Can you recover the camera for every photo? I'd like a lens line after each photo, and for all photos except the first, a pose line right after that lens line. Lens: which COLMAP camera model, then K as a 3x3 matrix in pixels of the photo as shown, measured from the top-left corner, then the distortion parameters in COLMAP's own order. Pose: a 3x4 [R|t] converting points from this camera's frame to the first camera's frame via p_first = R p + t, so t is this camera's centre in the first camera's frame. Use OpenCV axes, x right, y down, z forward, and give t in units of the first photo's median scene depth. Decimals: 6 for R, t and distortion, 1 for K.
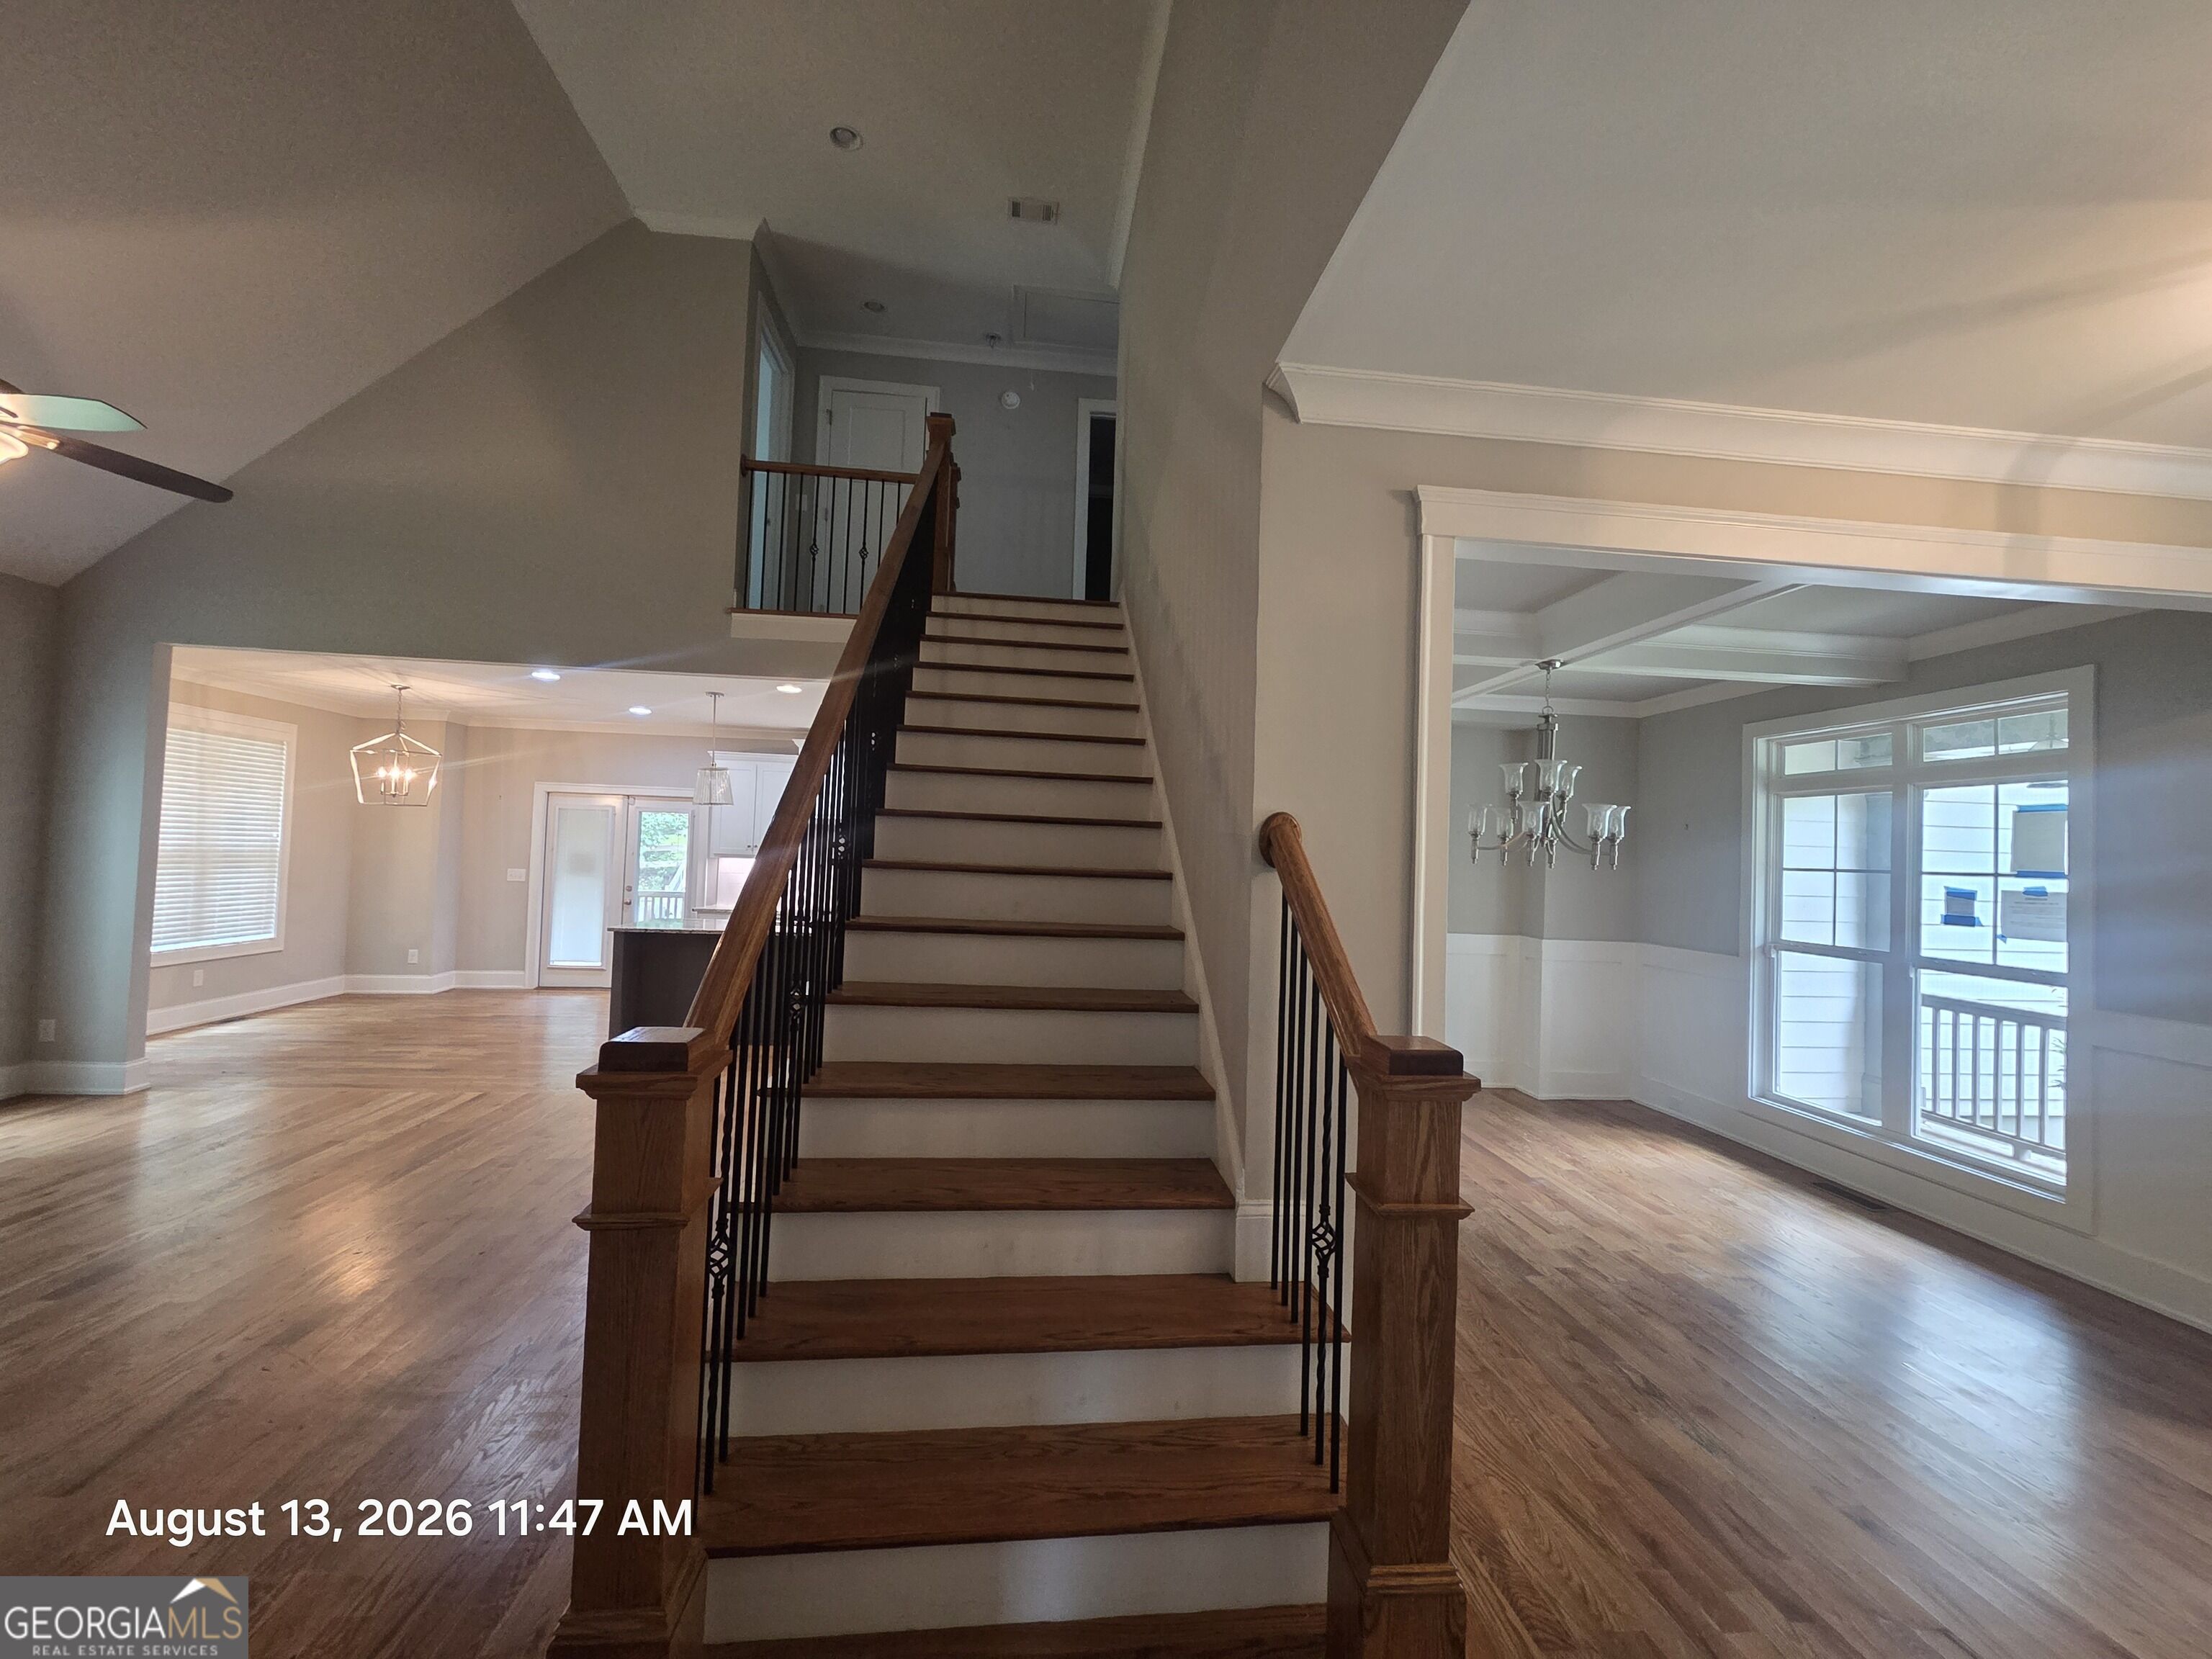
lens RADIAL K [[907.5, 0, 1130.4], [0, 907.5, 829.7], [0, 0, 1]] dist [0.002789, 0.000156]
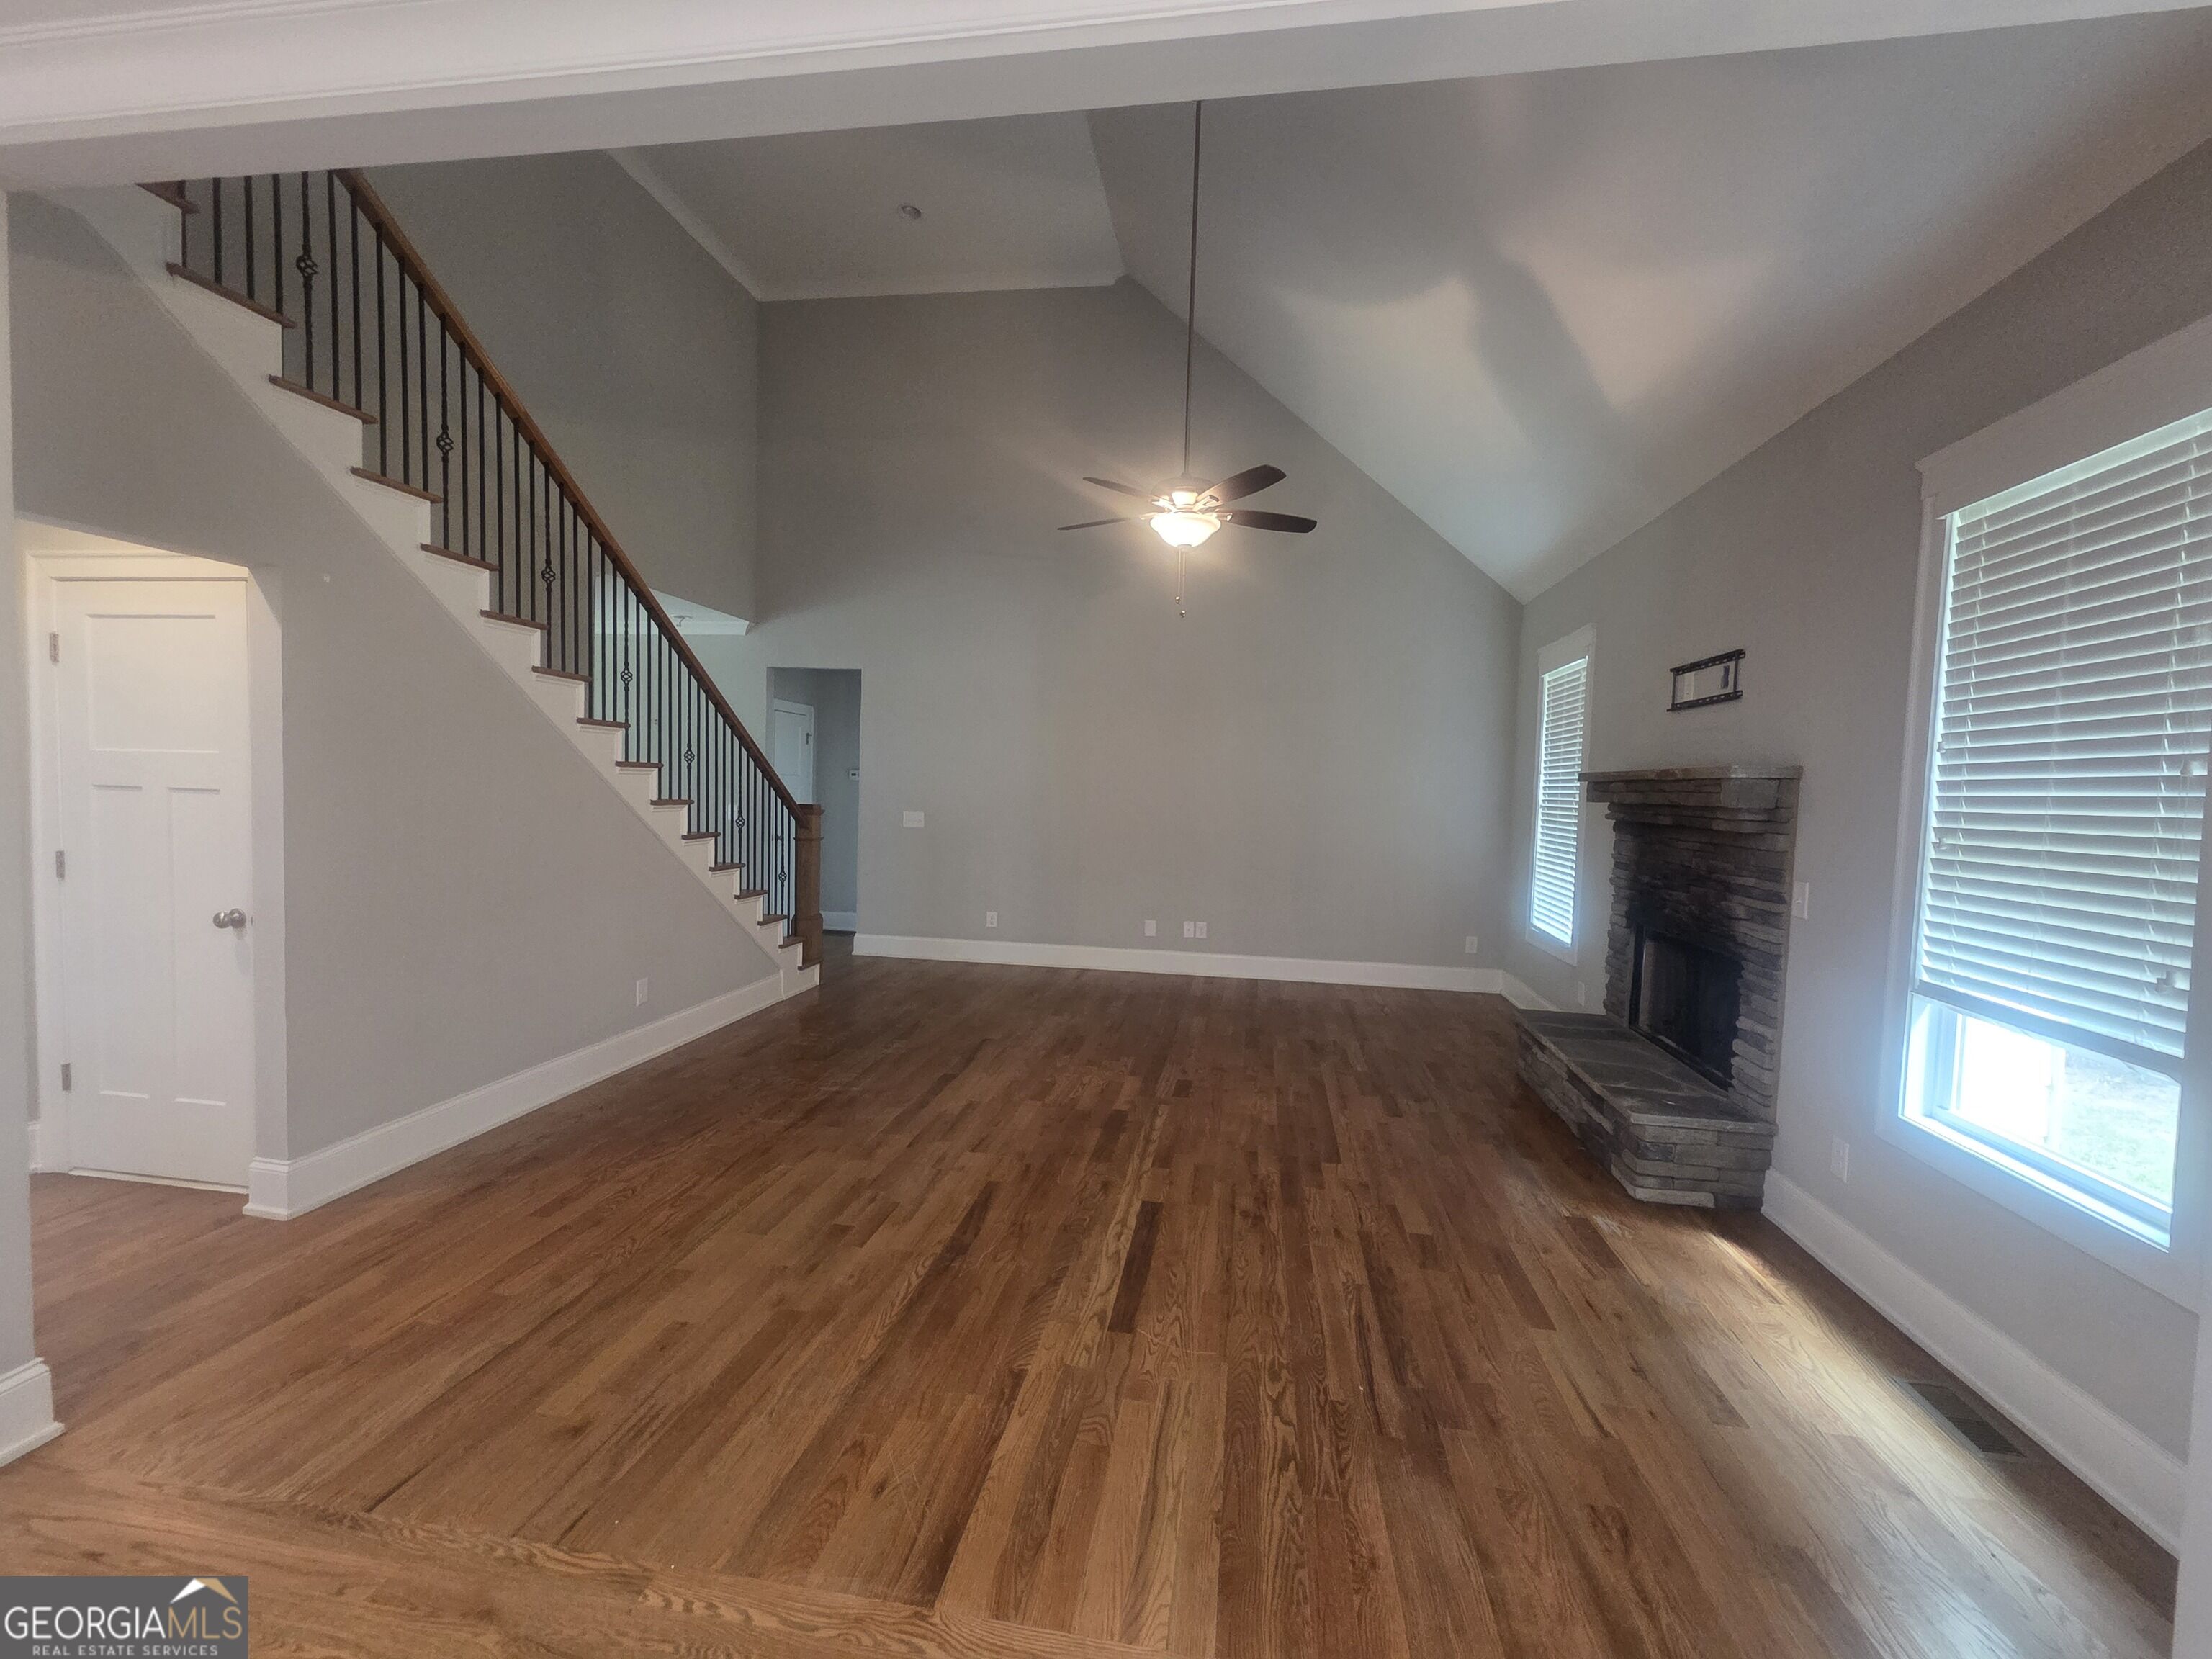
lens RADIAL K [[907.5, 0, 1112.7], [0, 907.5, 830.7], [0, 0, 1]] dist [0.002789, 0.000156]
pose [[-0.961437, -0.076805, 0.264084, -0.968424], [-0.071508, 0.997000, 0.029629, 0.028690], [-0.265568, 0.009602, -0.964044, 1.489394]]
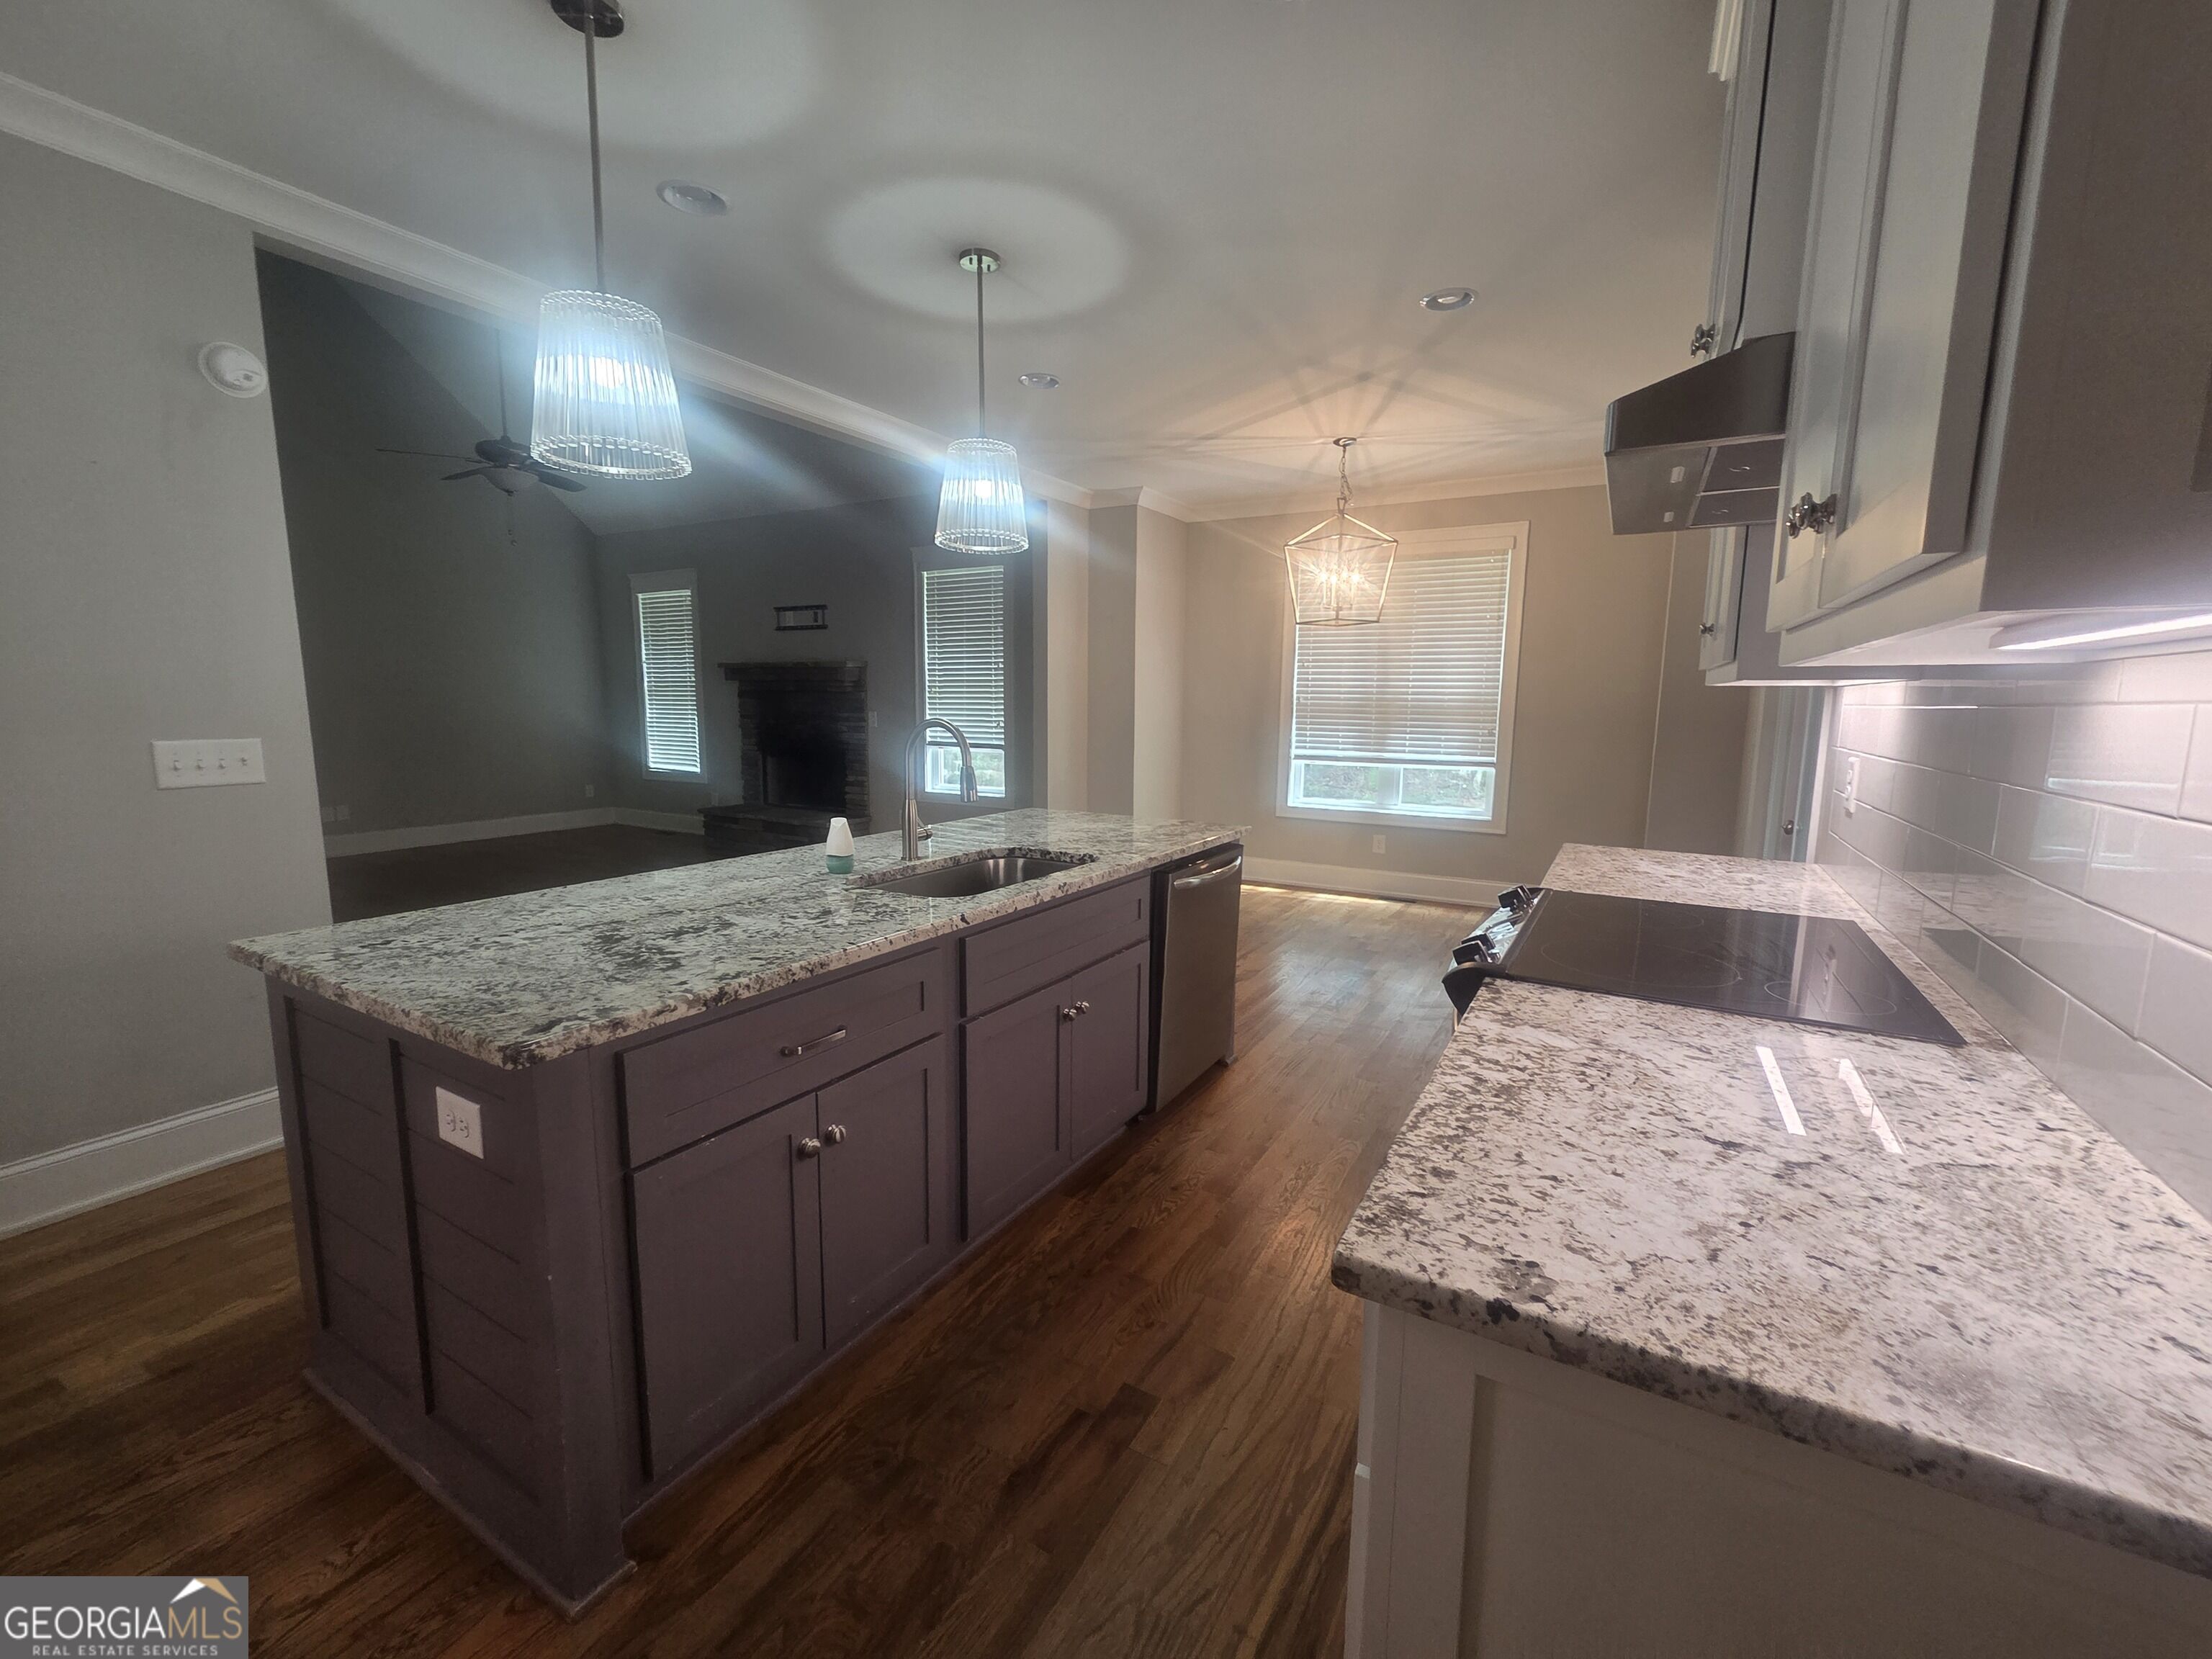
lens RADIAL K [[907.5, 0, 1113.5], [0, 907.5, 829.0], [0, 0, 1]] dist [0.002789, 0.000156]
pose [[-0.594106, 0.077404, -0.800654, -0.233049], [-0.004328, 0.995037, 0.099407, 0.095686], [0.804375, 0.062523, -0.590822, 2.008886]]
